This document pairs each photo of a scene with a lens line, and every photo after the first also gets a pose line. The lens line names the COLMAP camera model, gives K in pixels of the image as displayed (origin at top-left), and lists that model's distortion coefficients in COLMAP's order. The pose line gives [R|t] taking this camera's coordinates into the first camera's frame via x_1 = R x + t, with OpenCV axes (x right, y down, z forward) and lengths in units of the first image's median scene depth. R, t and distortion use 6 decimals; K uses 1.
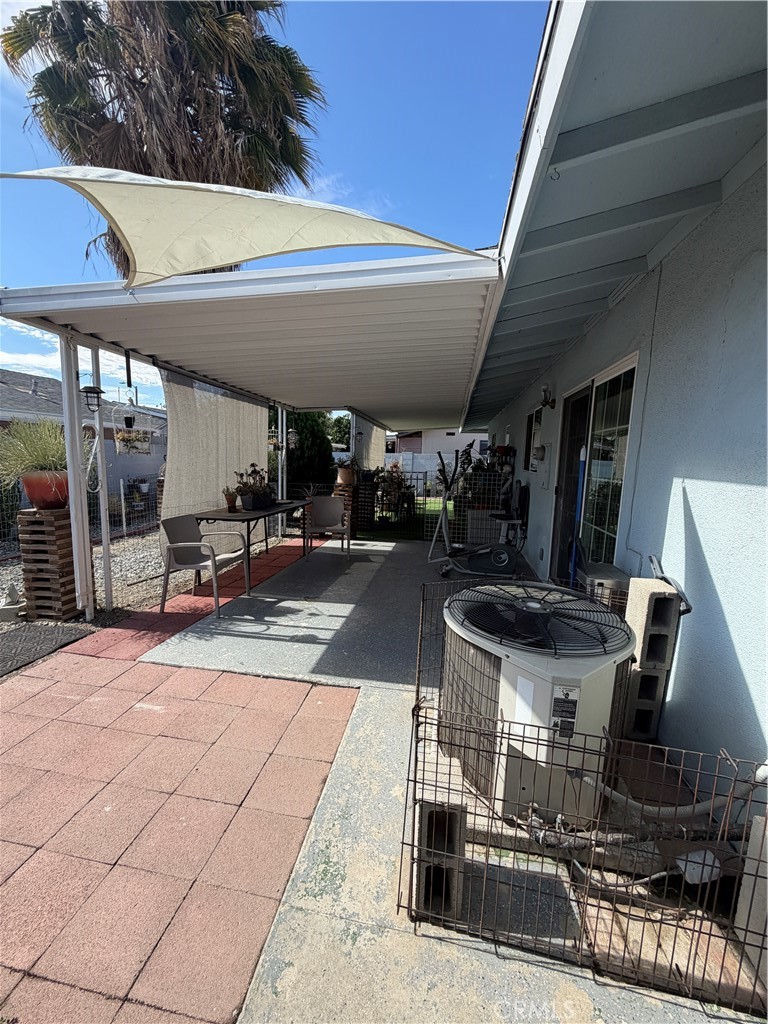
lens RADIAL K [[407.8, 0, 384.6], [0, 407.8, 512.6], [0, 0, 1]] dist [0.001053, -0.000760]
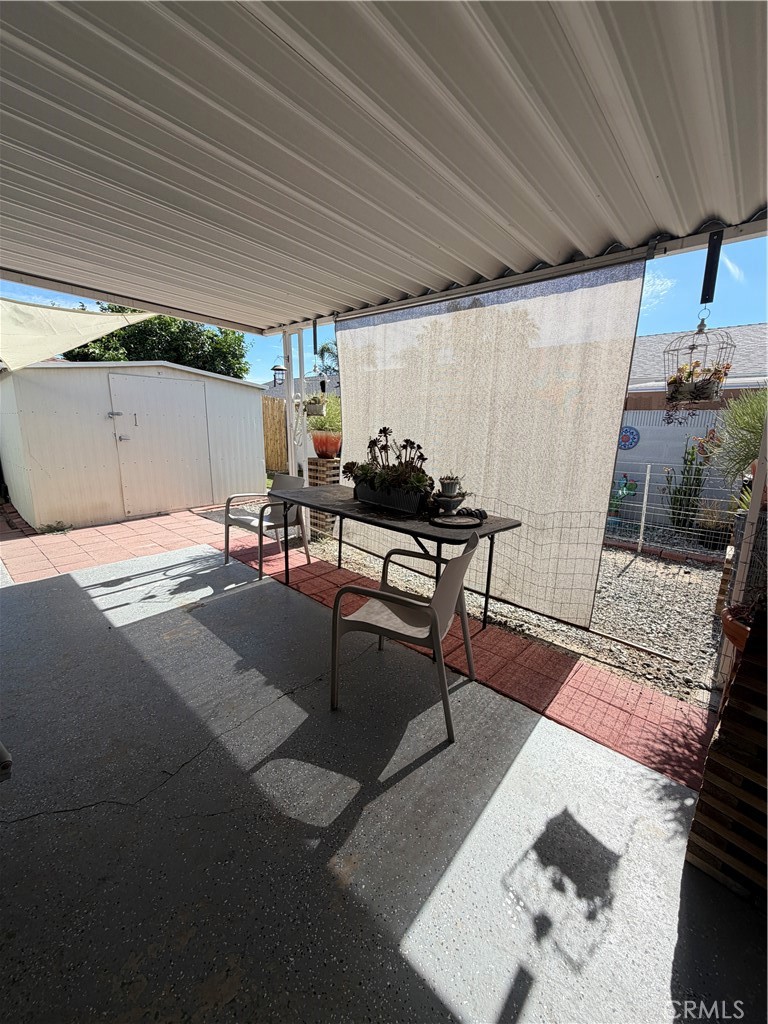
lens RADIAL K [[407.8, 0, 382.8], [0, 407.8, 509.8], [0, 0, 1]] dist [0.001053, -0.000760]
pose [[-0.553947, 0.141918, -0.820367, 0.249796], [-0.143671, 0.954287, 0.262099, -0.238545], [0.820062, 0.263052, -0.508234, 1.965755]]
